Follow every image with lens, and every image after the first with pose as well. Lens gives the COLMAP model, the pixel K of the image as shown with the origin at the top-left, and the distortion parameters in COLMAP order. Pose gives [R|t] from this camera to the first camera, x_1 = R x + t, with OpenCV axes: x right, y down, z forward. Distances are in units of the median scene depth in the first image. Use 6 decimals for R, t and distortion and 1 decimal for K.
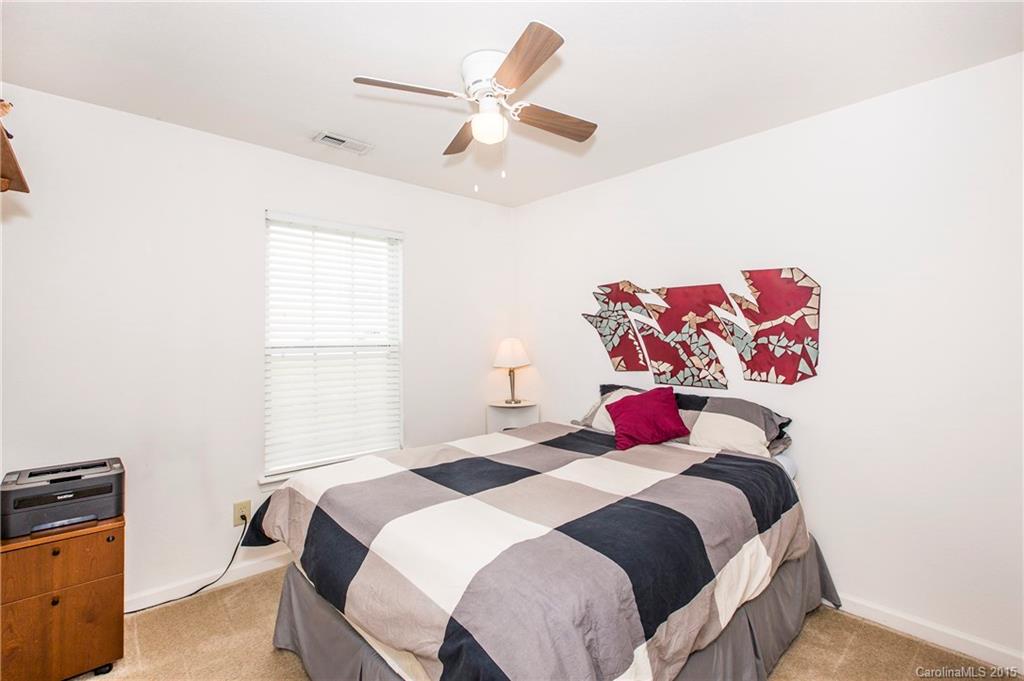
lens RADIAL K [[459.5, 0, 516.1], [0, 459.5, 334.6], [0, 0, 1]] dist [0.001996, -0.002039]
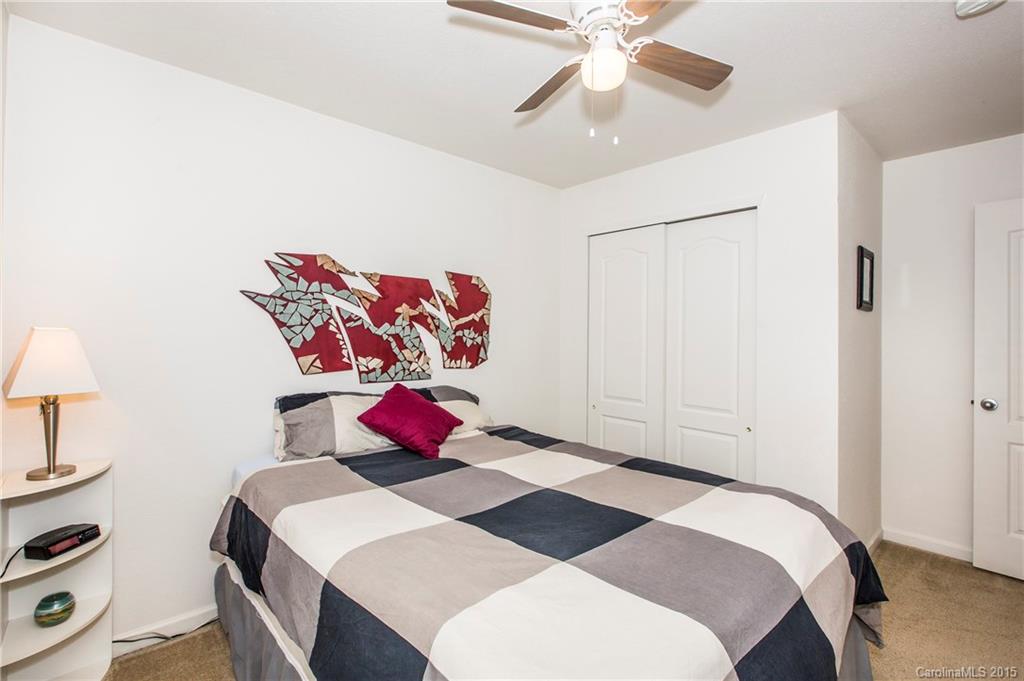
lens RADIAL K [[459.5, 0, 513.7], [0, 459.5, 337.2], [0, 0, 1]] dist [0.001996, -0.002039]
pose [[0.015412, -0.000860, 0.999881, -0.580741], [-0.008918, 0.999960, 0.000997, 0.017934], [-0.999841, -0.008932, 0.015403, 0.751006]]
